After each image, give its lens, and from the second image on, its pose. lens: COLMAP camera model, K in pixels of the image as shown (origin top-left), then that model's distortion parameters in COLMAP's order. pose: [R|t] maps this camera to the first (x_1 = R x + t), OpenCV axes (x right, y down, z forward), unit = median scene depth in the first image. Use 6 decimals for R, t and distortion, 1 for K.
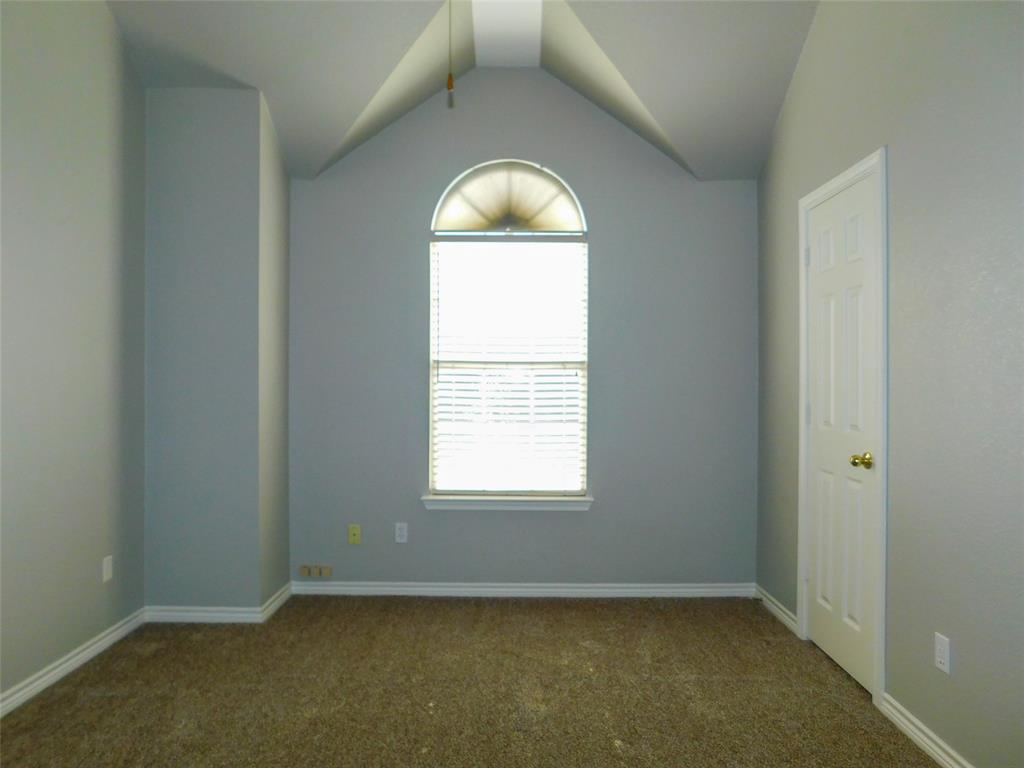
lens RADIAL K [[691.4, 0, 518.9], [0, 691.4, 382.8], [0, 0, 1]] dist [-0.065538, 0.055946]
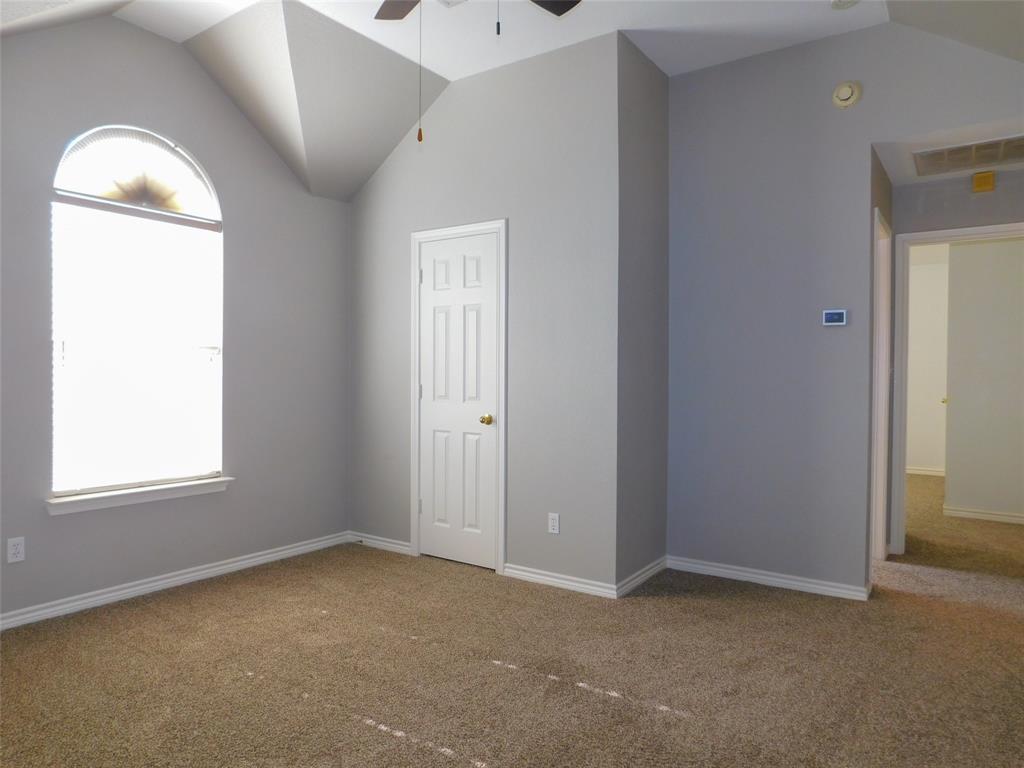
lens RADIAL K [[691.4, 0, 518.9], [0, 691.4, 382.8], [0, 0, 1]] dist [-0.065538, 0.055946]
pose [[0.553388, -0.011260, 0.832847, -0.514744], [-0.001209, 0.999897, 0.014322, 0.007366], [-0.832923, -0.008933, 0.553317, 0.058288]]
